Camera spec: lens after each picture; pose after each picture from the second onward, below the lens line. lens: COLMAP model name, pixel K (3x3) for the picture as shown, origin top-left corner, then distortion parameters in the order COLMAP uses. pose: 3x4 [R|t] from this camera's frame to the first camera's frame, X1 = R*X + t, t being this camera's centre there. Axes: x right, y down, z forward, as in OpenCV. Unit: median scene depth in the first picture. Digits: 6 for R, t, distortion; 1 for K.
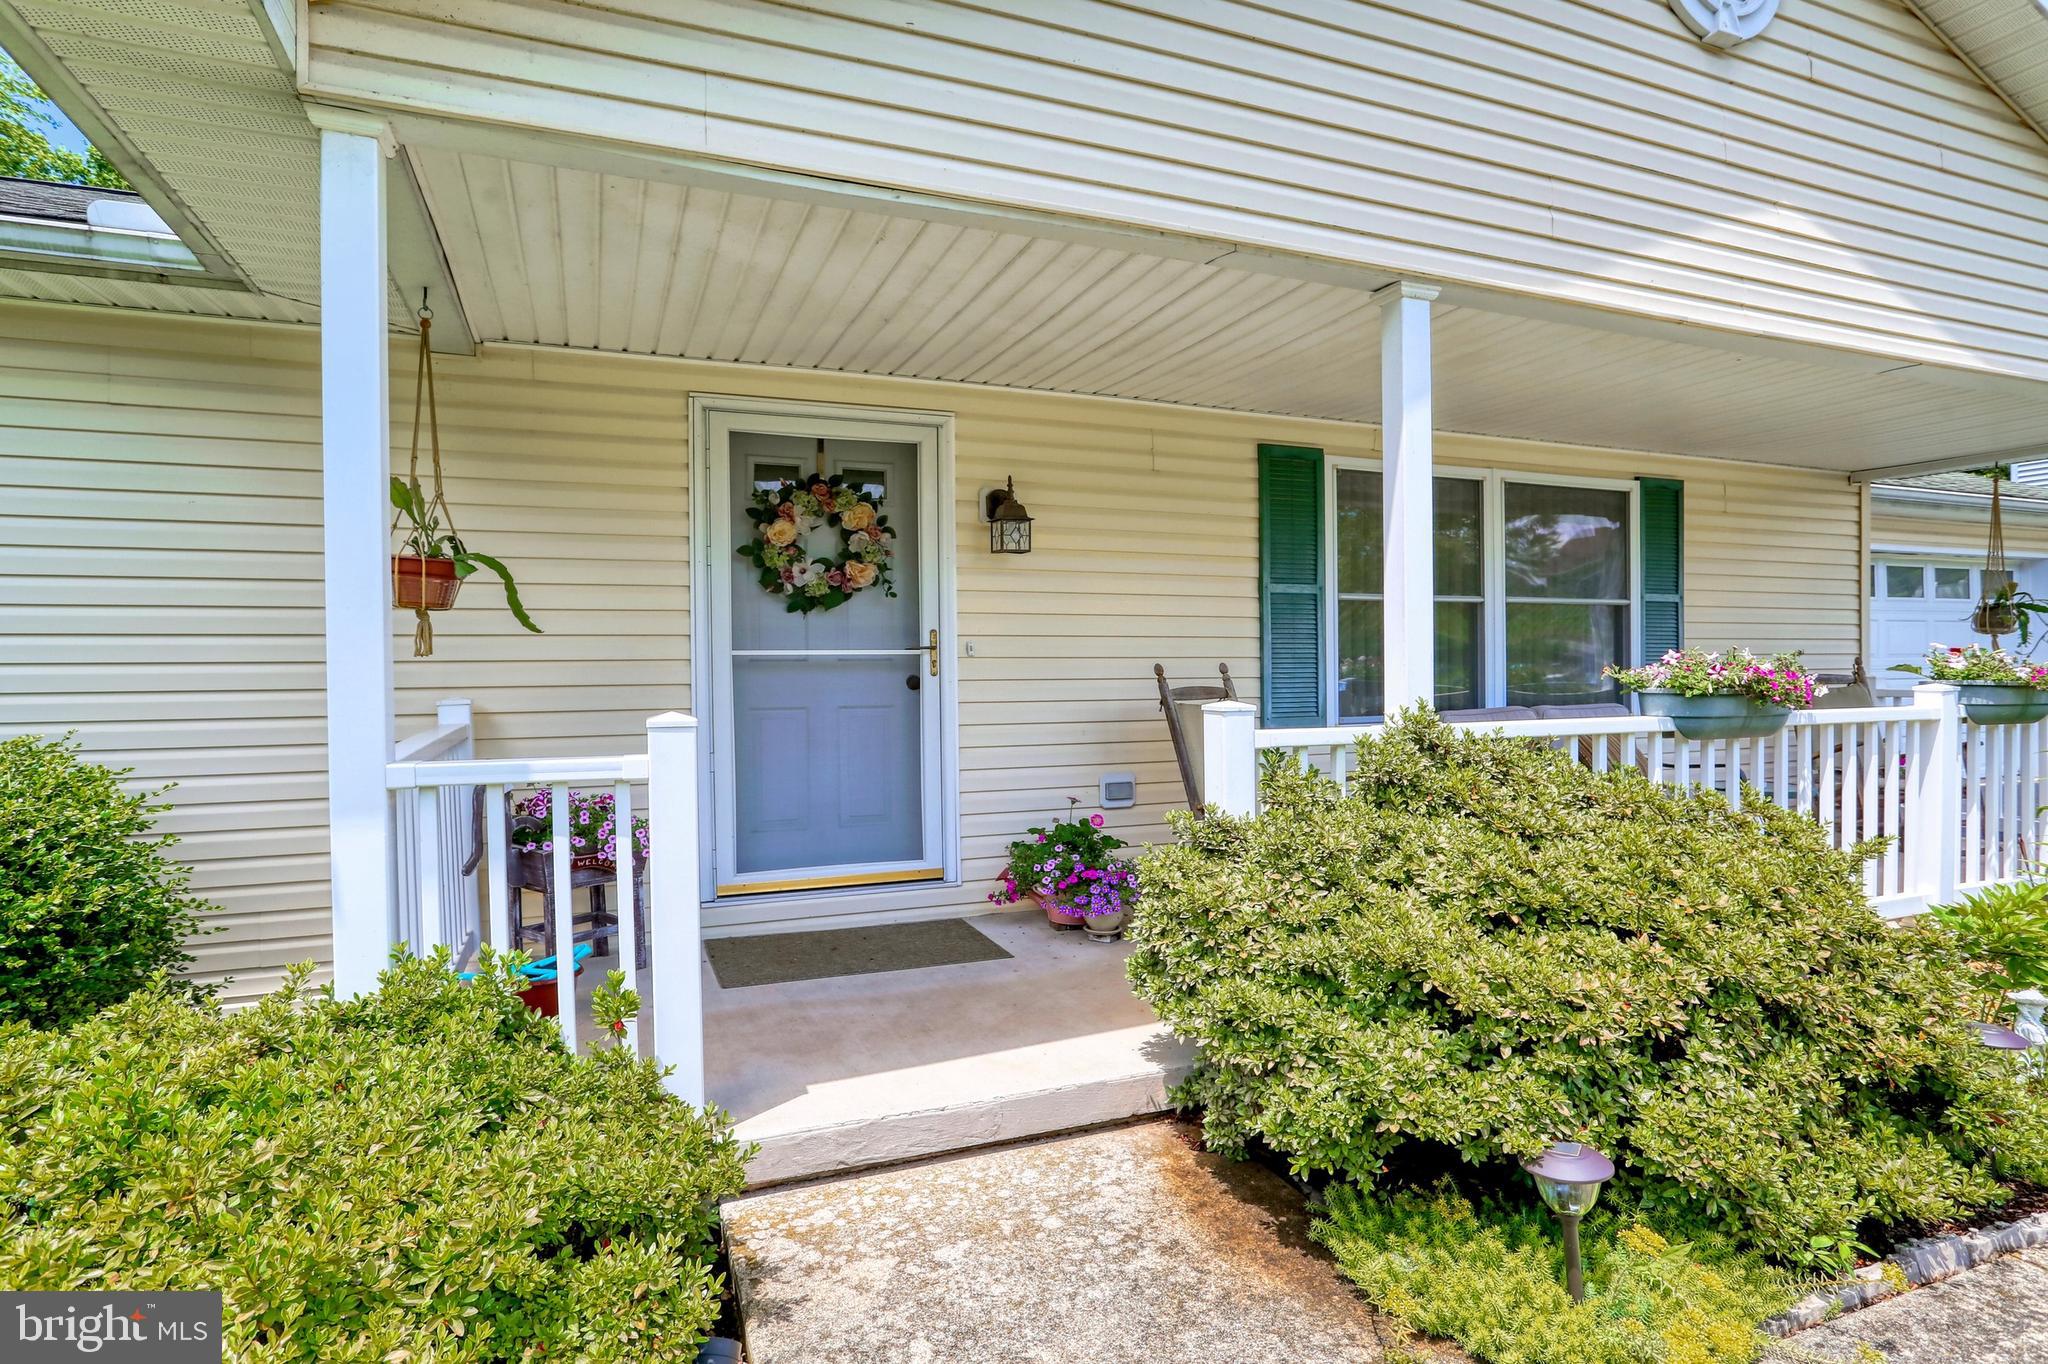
lens RADIAL K [[1002.9, 0, 1021.8], [0, 1002.9, 678.5], [0, 0, 1]] dist [-0.003868, 0.001671]
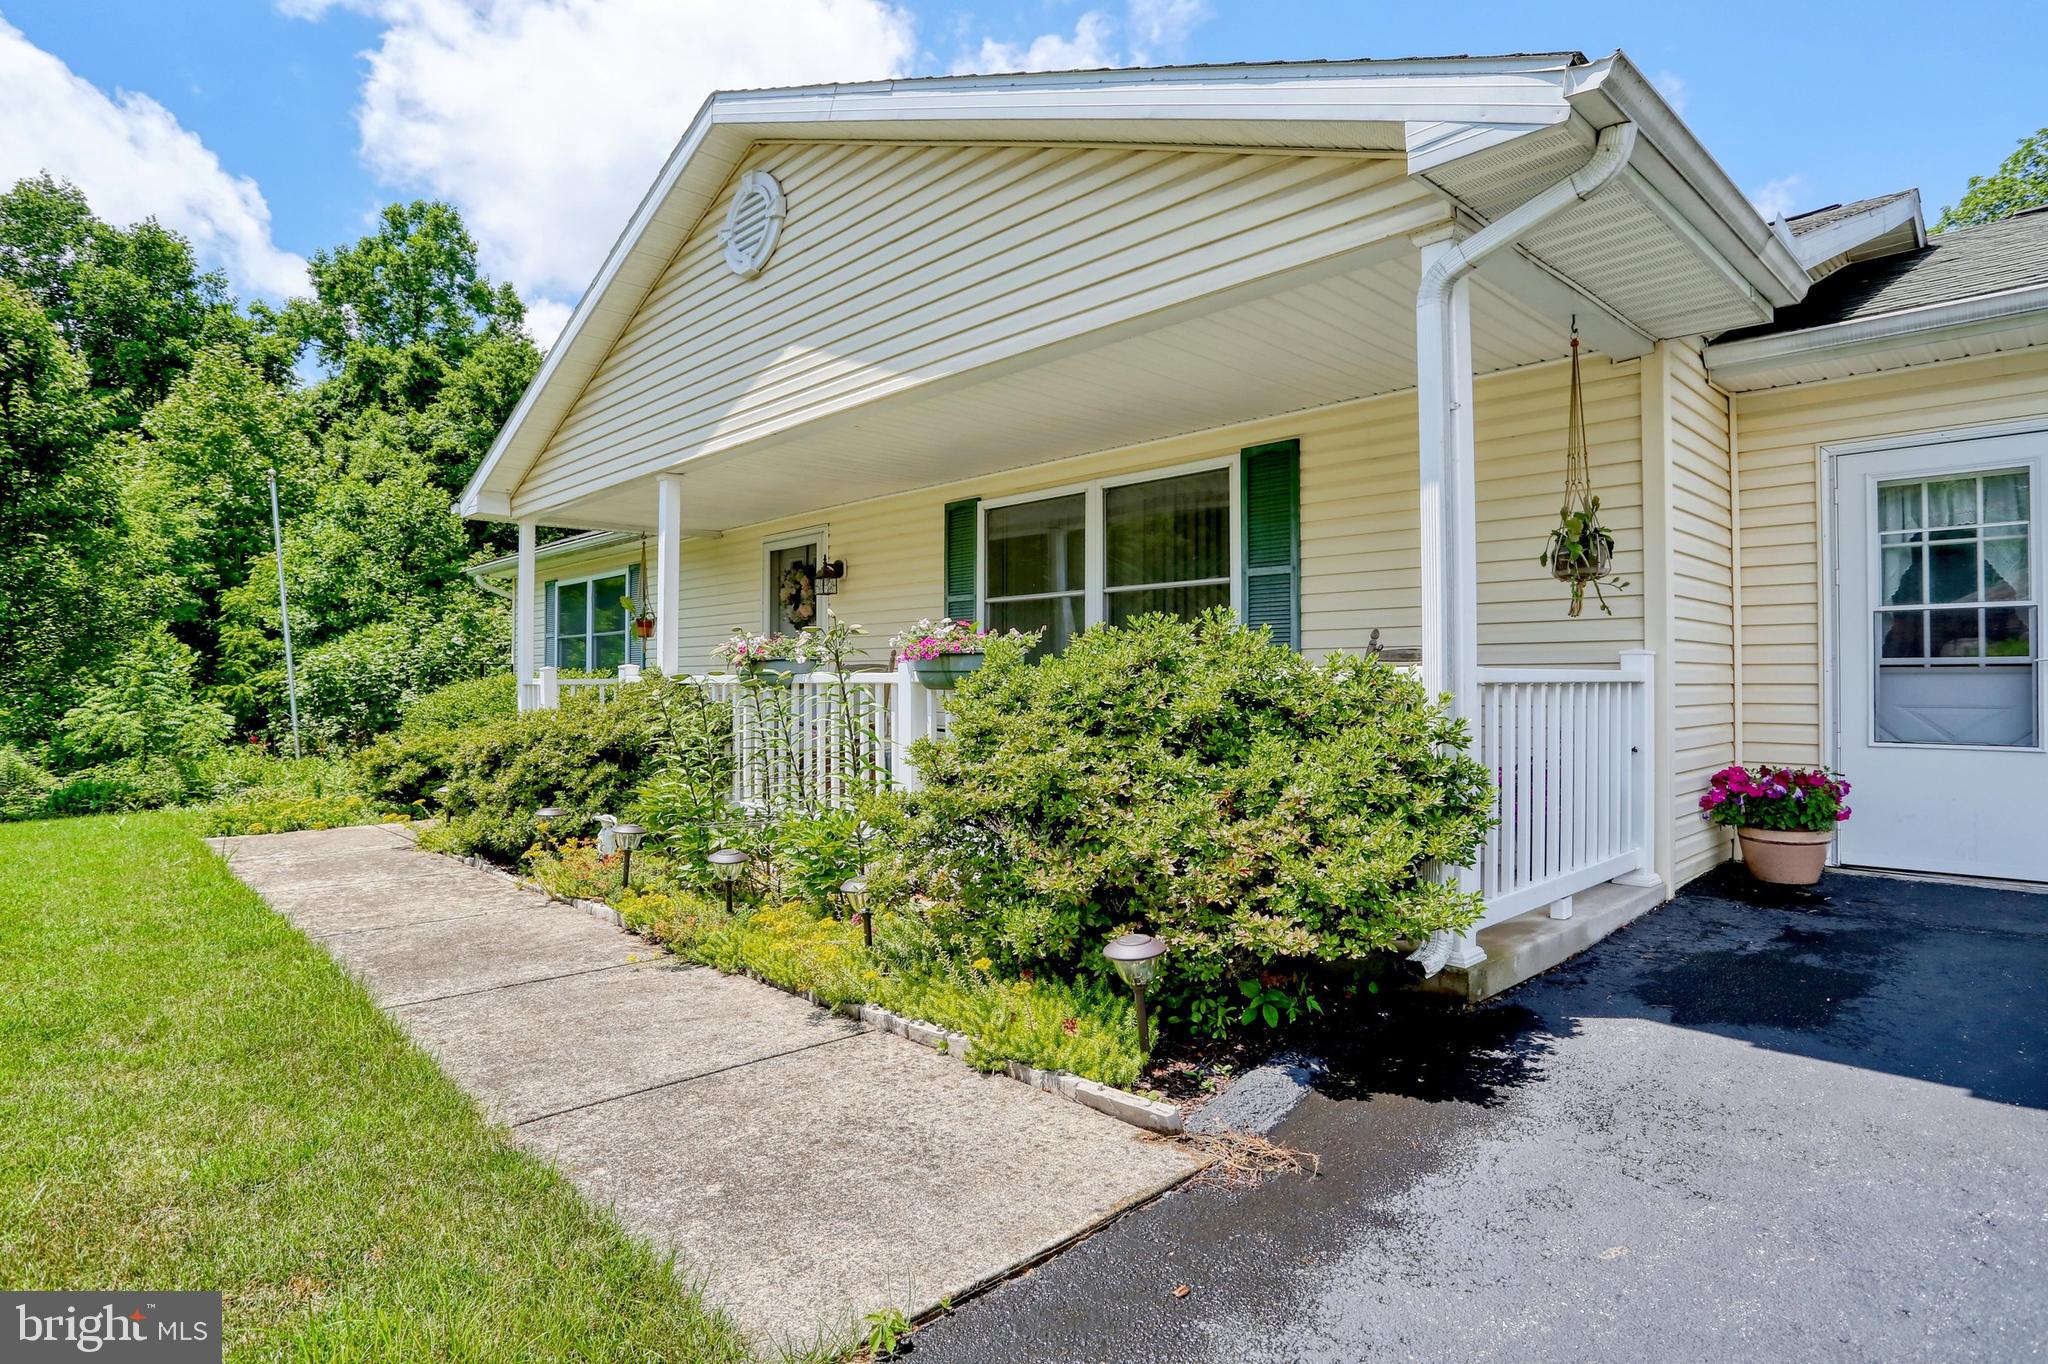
lens RADIAL K [[1002.9, 0, 1029.6], [0, 1002.9, 679.5], [0, 0, 1]] dist [-0.003868, 0.001671]
pose [[0.397968, 0.003552, -0.917392, 1.427411], [-0.030448, 0.999493, -0.009339, 0.034391], [0.916894, 0.031649, 0.397875, 0.444530]]
